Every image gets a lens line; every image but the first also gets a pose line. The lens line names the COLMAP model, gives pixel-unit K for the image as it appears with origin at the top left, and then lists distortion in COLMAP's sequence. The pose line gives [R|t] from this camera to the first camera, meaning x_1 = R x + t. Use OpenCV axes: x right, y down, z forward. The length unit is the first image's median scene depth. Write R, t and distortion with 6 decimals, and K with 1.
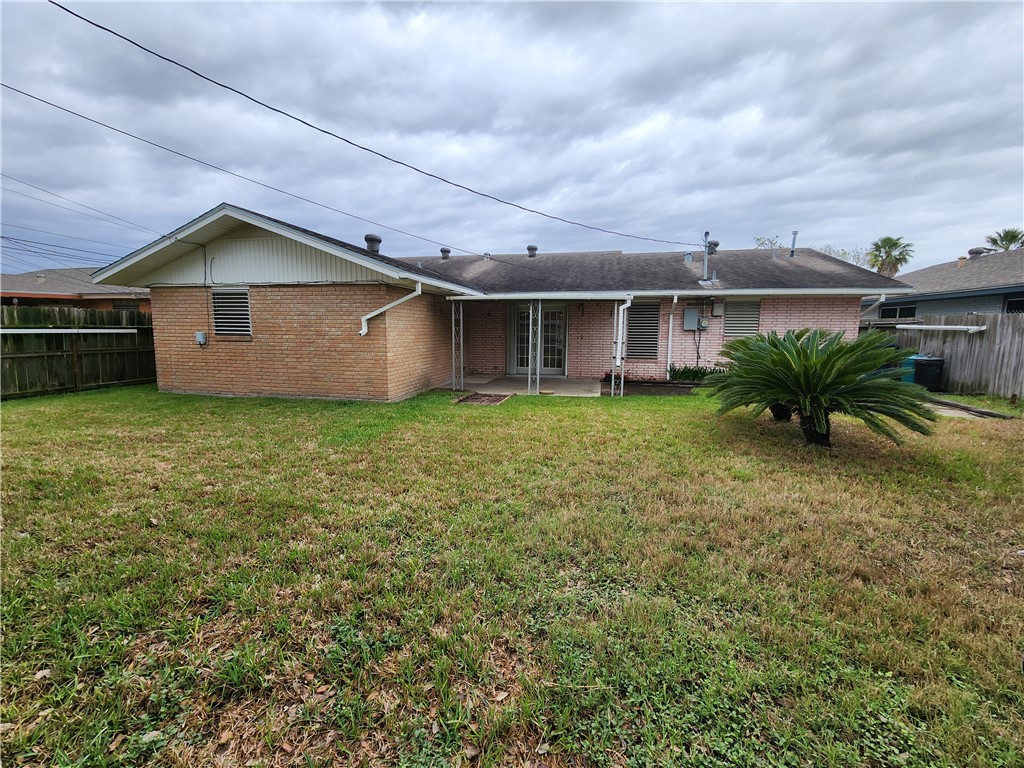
lens RADIAL K [[415.1, 0, 511.8], [0, 415.1, 381.5], [0, 0, 1]] dist [-0.000024, -0.000018]
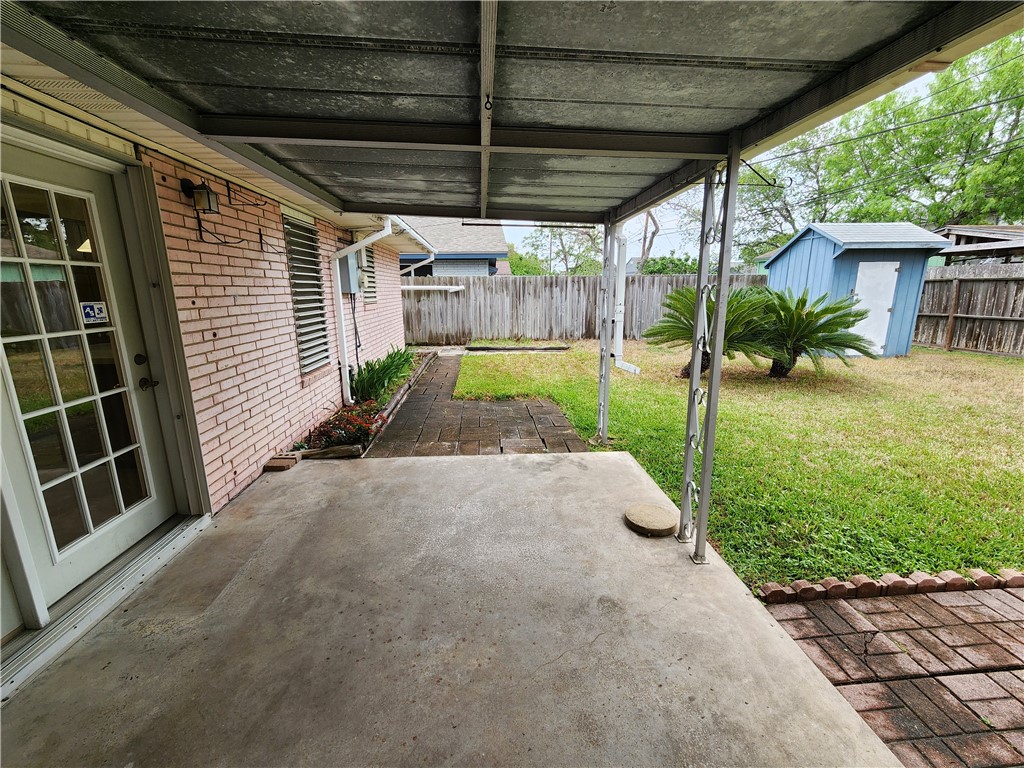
lens RADIAL K [[415.1, 0, 515.6], [0, 415.1, 382.3], [0, 0, 1]] dist [-0.000024, -0.000018]
pose [[-0.313398, -0.207615, 0.926649, -0.136417], [0.118860, 0.959558, 0.255188, -0.153278], [-0.942154, 0.190117, -0.276046, 1.225806]]
